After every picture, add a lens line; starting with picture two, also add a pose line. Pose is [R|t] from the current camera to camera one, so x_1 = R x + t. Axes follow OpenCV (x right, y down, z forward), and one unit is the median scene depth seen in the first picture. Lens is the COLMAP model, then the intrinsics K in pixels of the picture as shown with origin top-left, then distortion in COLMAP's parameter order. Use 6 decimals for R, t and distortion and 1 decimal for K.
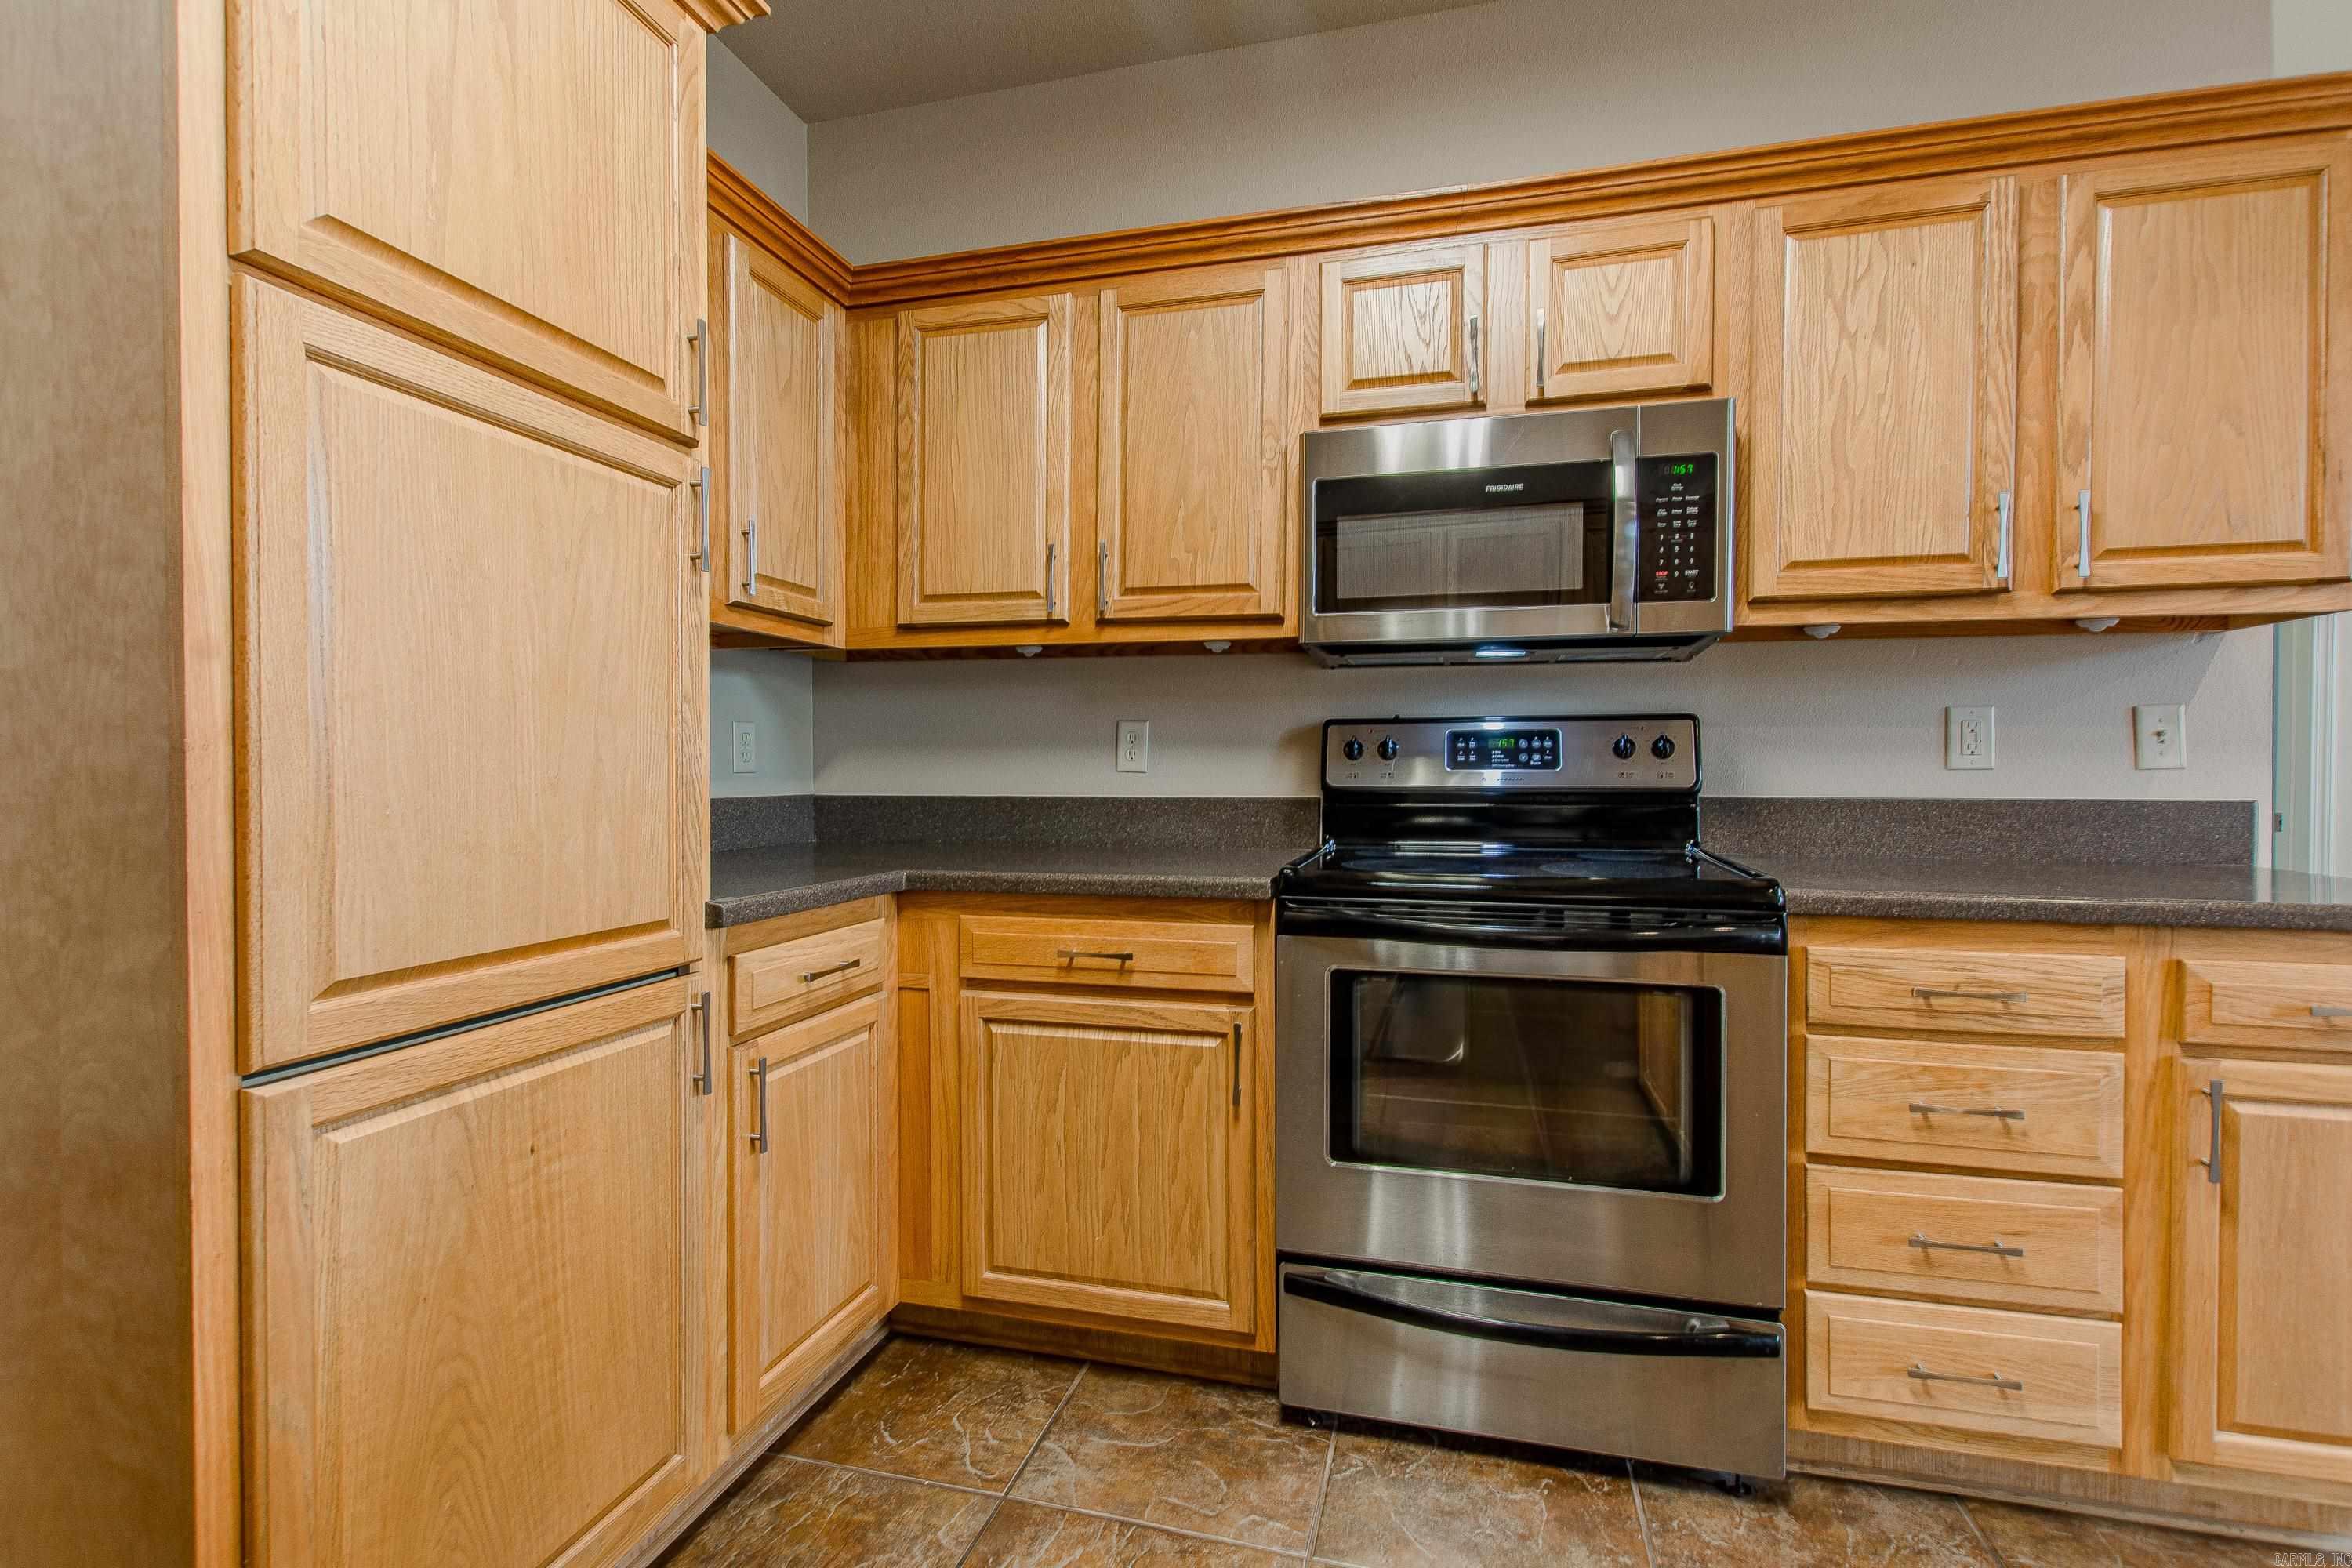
lens RADIAL K [[1031.9, 0, 1197.1], [0, 1031.9, 781.6], [0, 0, 1]] dist [0.007053, -0.002889]
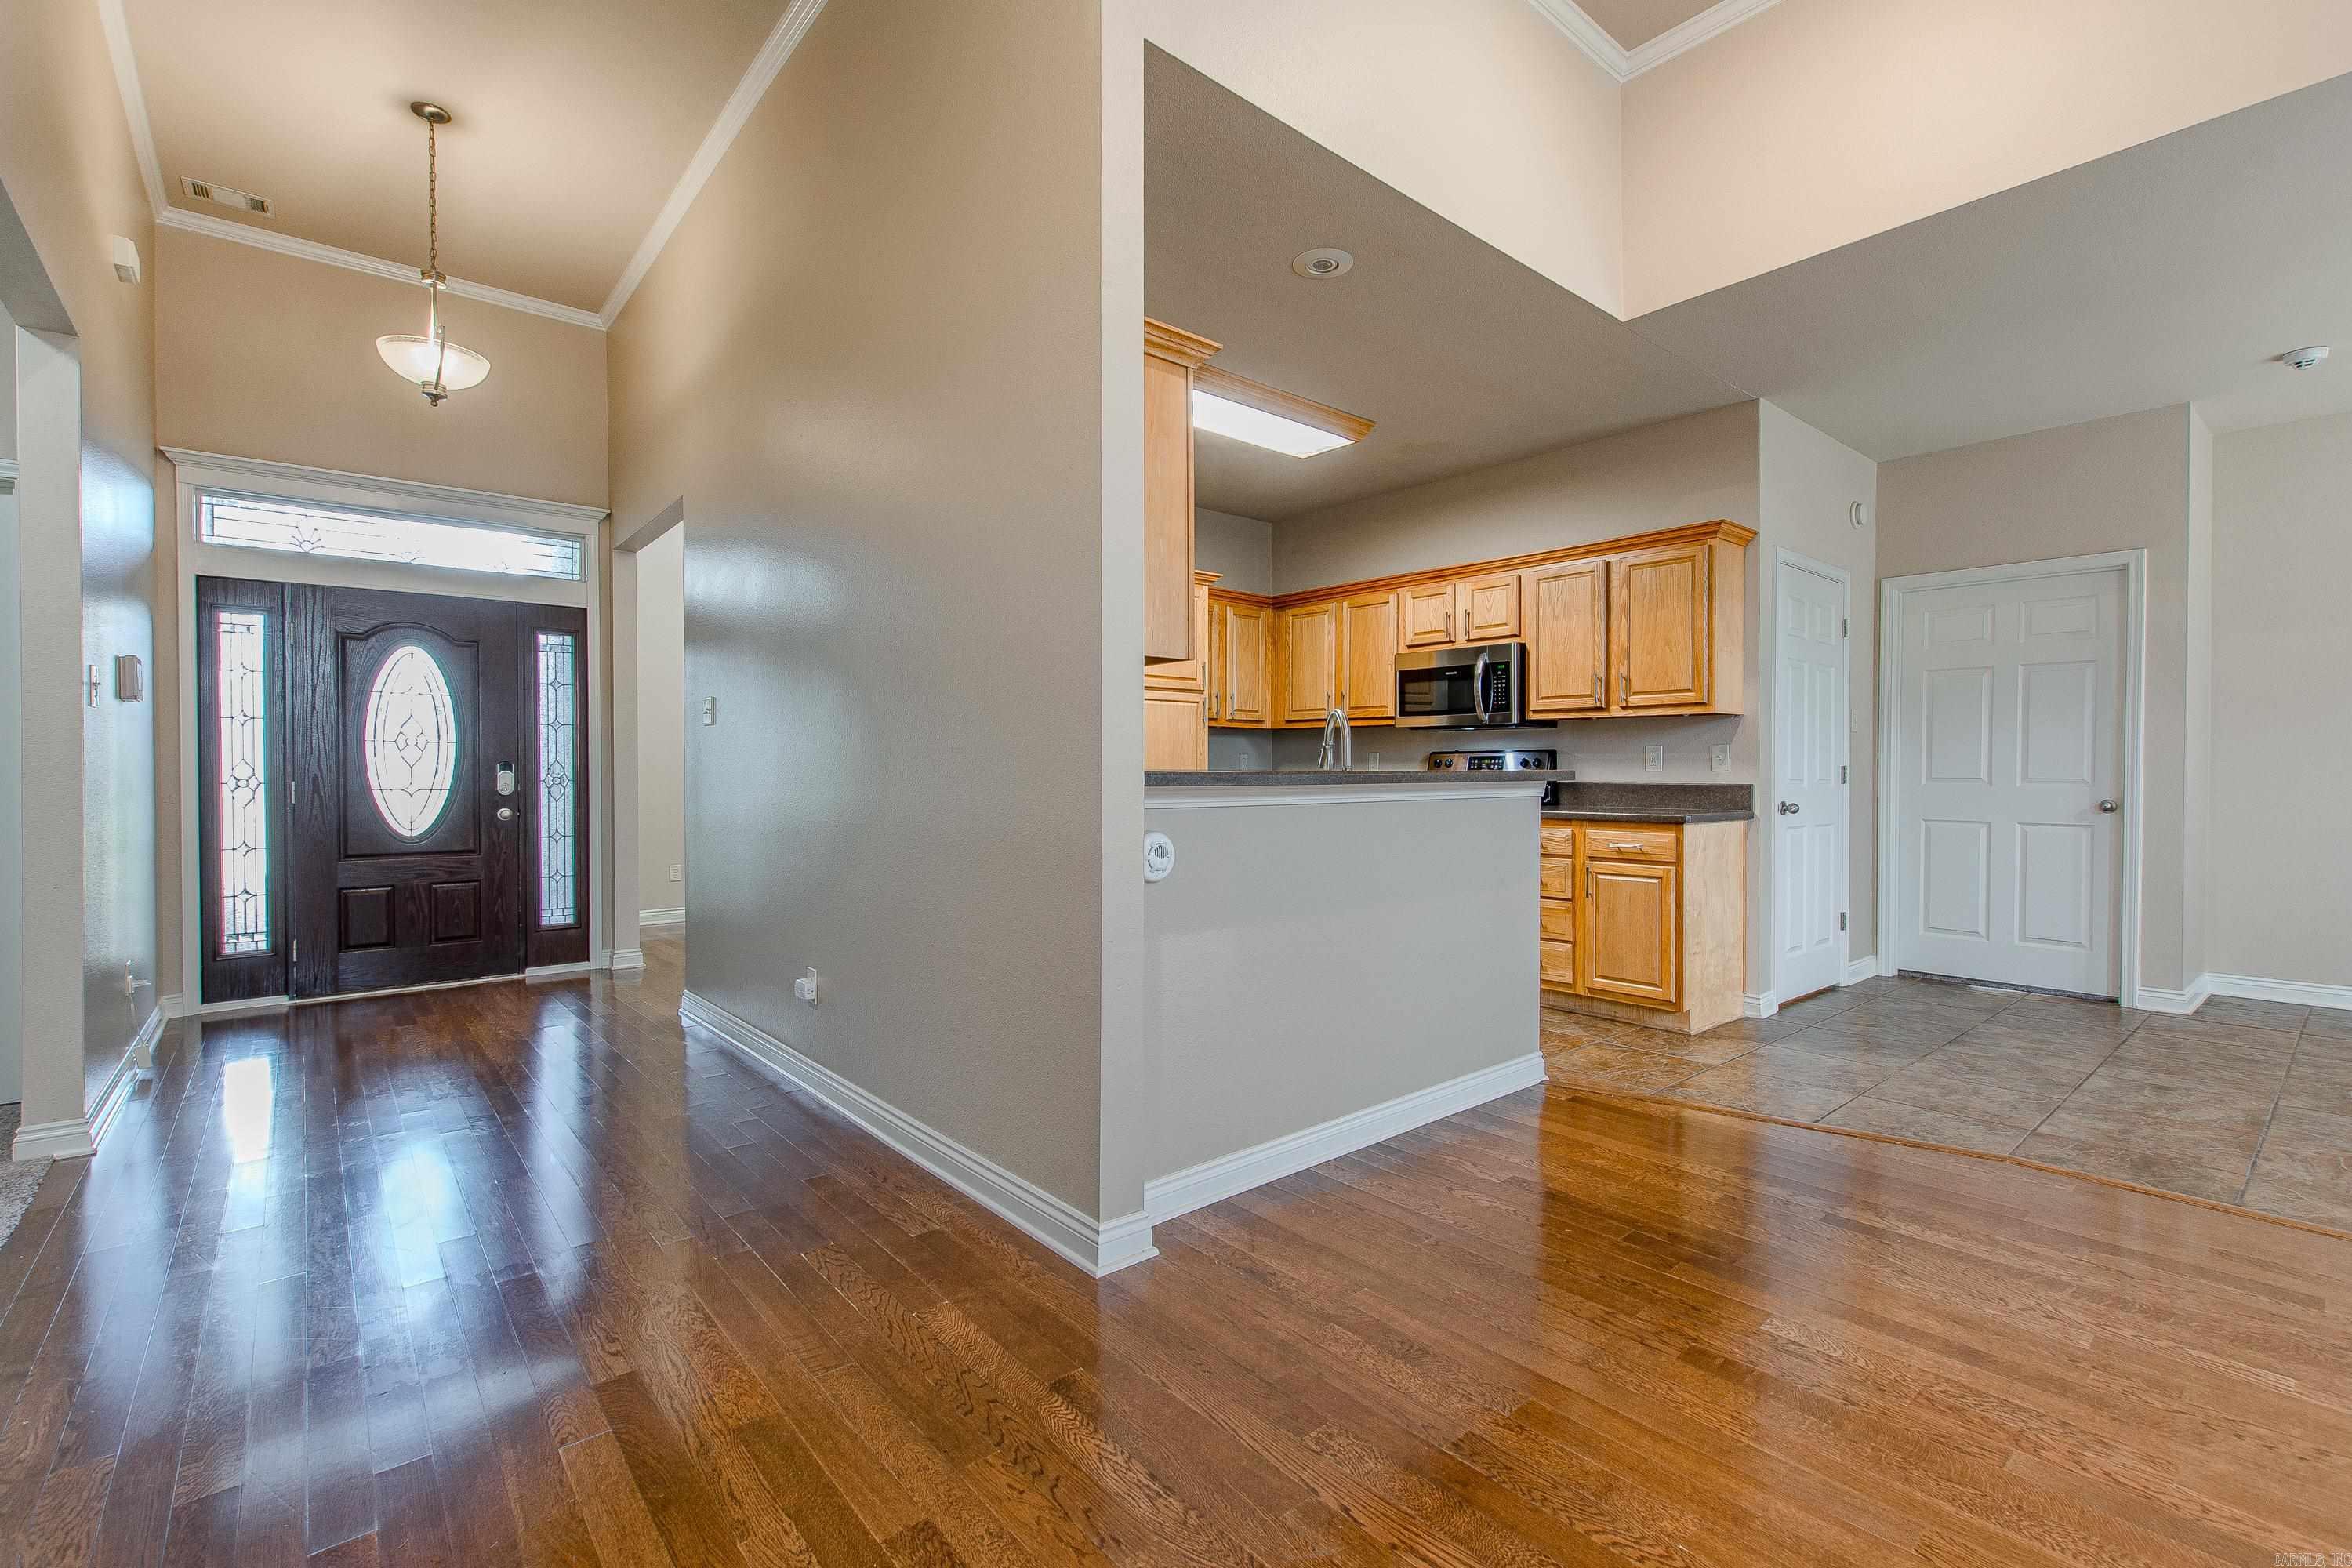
lens RADIAL K [[1031.9, 0, 1187.6], [0, 1031.9, 785.8], [0, 0, 1]] dist [0.007053, -0.002889]
pose [[0.817951, 0.007915, -0.575233, 1.426232], [-0.007561, 0.999967, 0.003009, 0.026283], [0.575238, 0.001888, 0.817984, -1.863573]]
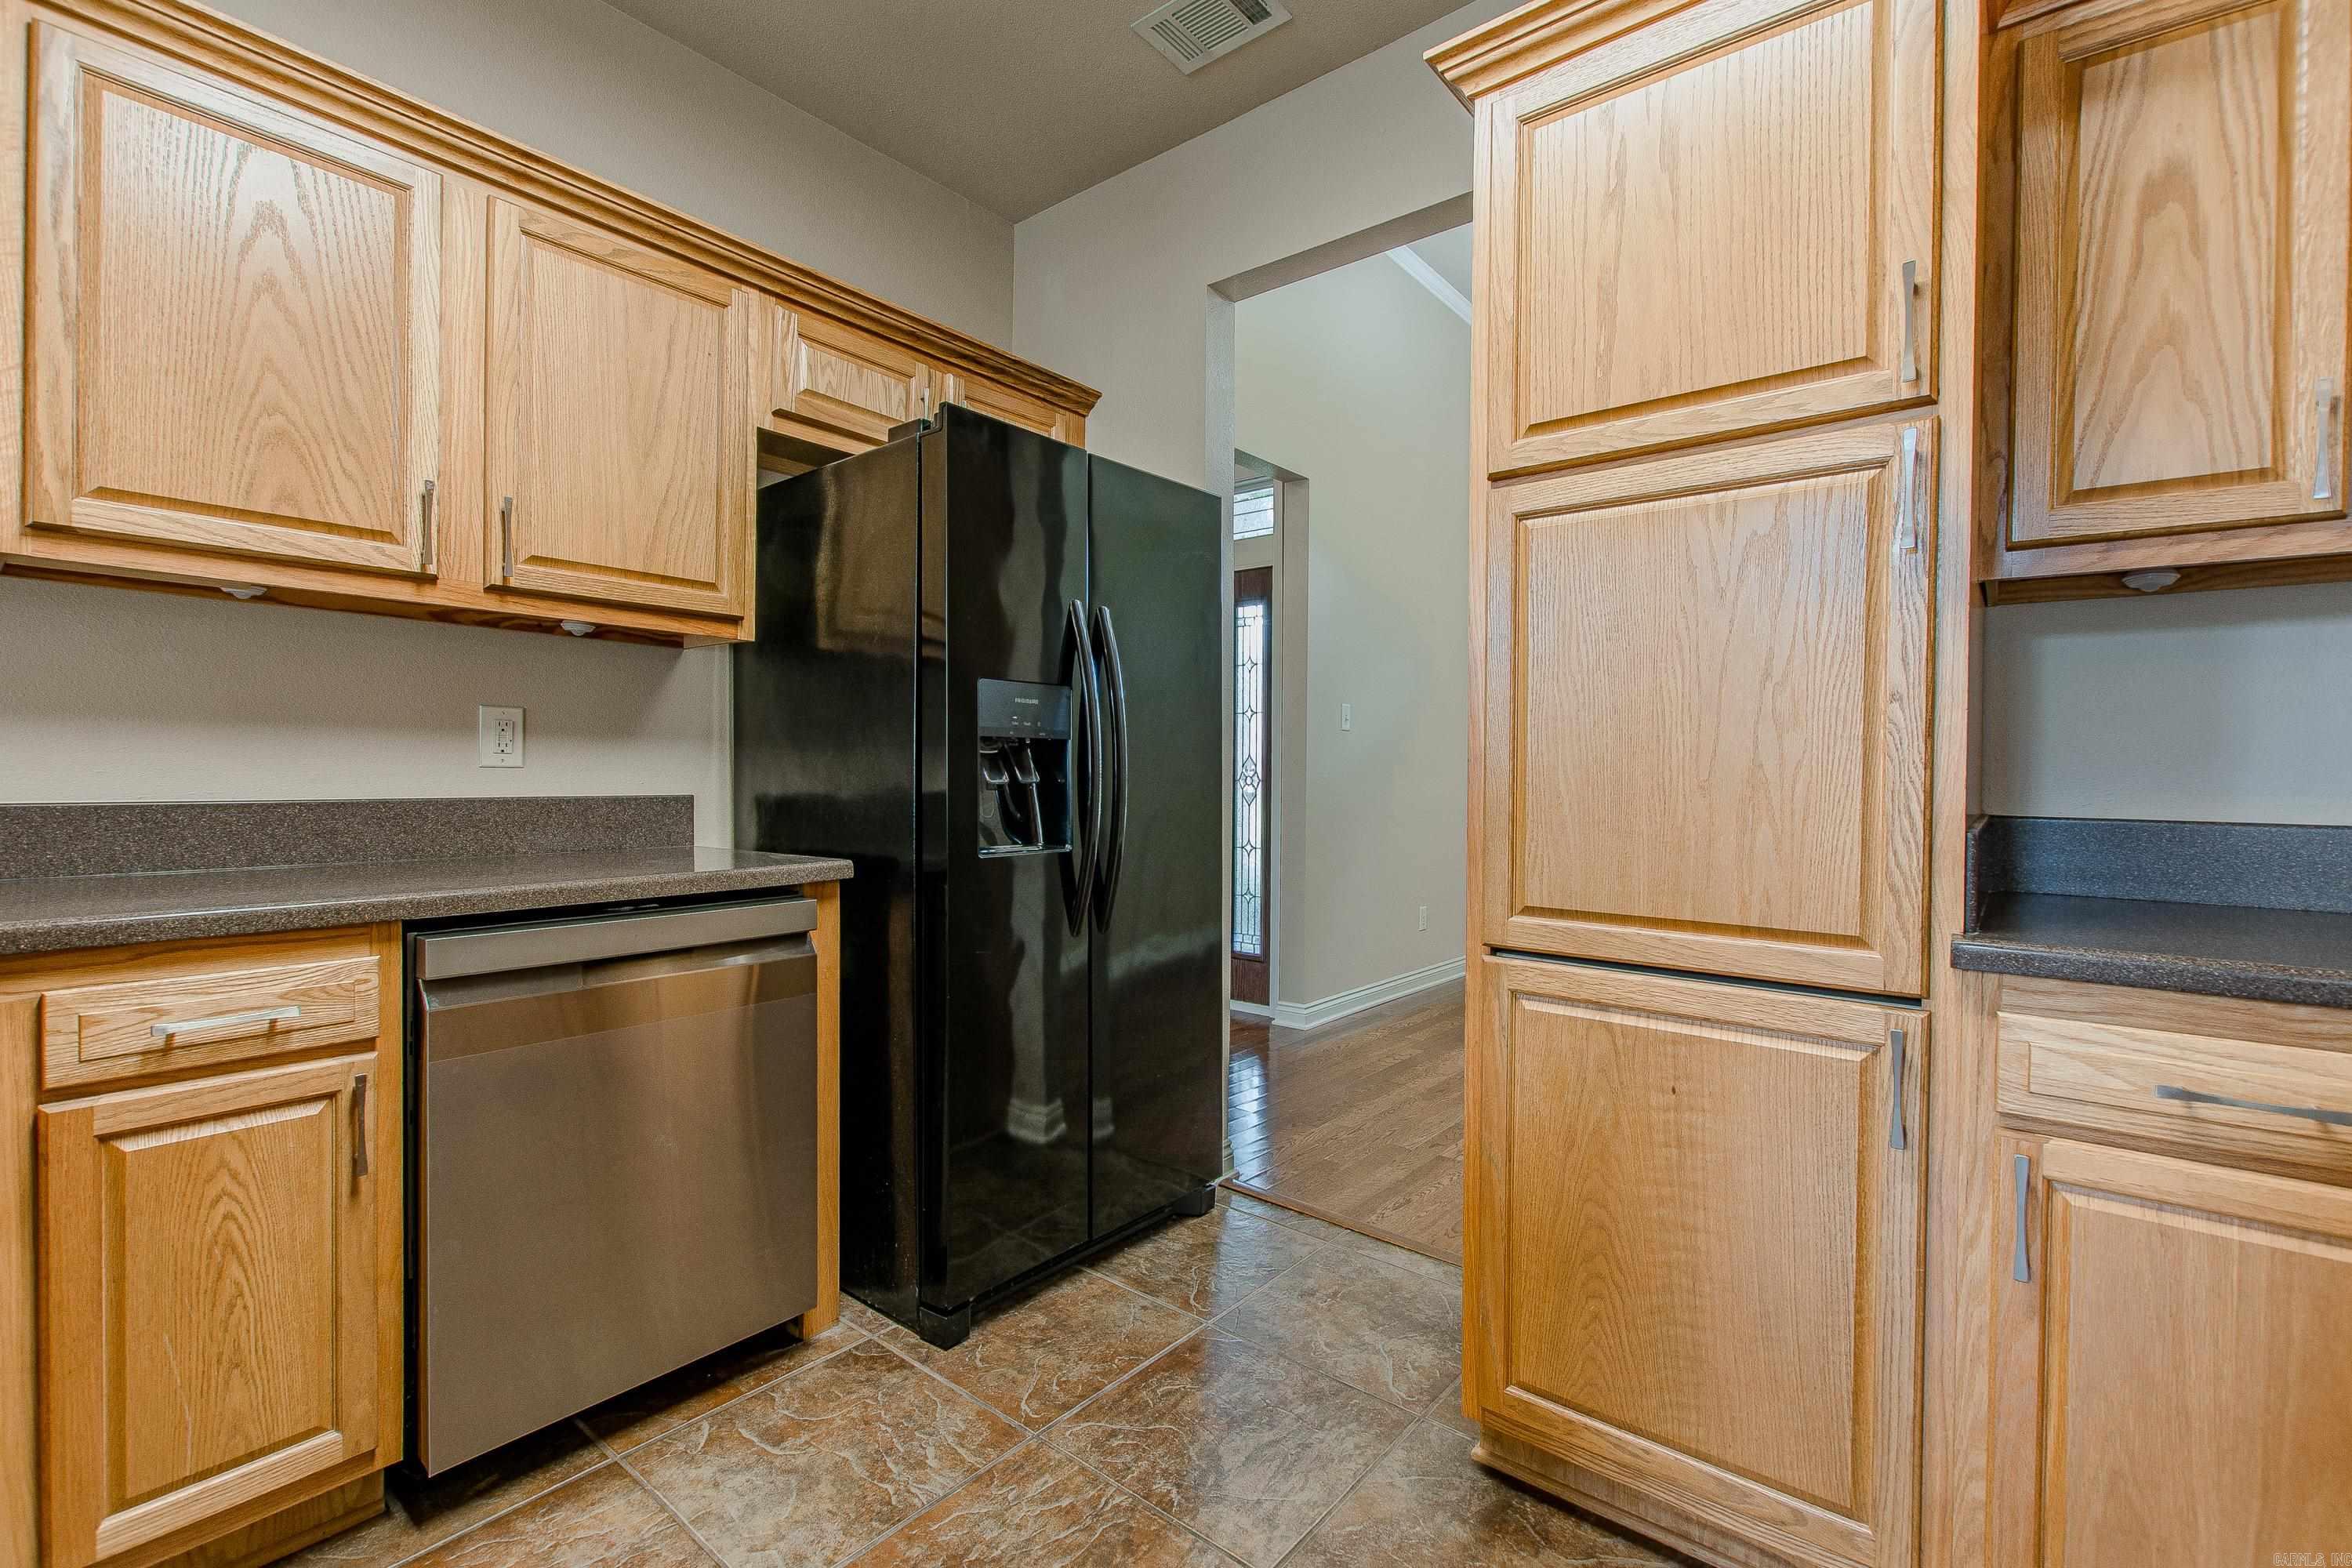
lens RADIAL K [[1031.9, 0, 1188.3], [0, 1031.9, 784.2], [0, 0, 1]] dist [0.007053, -0.002889]
pose [[-0.410038, 0.010942, -0.912003, 0.443819], [-0.019702, 0.999588, 0.020850, -0.008517], [0.911856, 0.026518, -0.409653, 0.632855]]
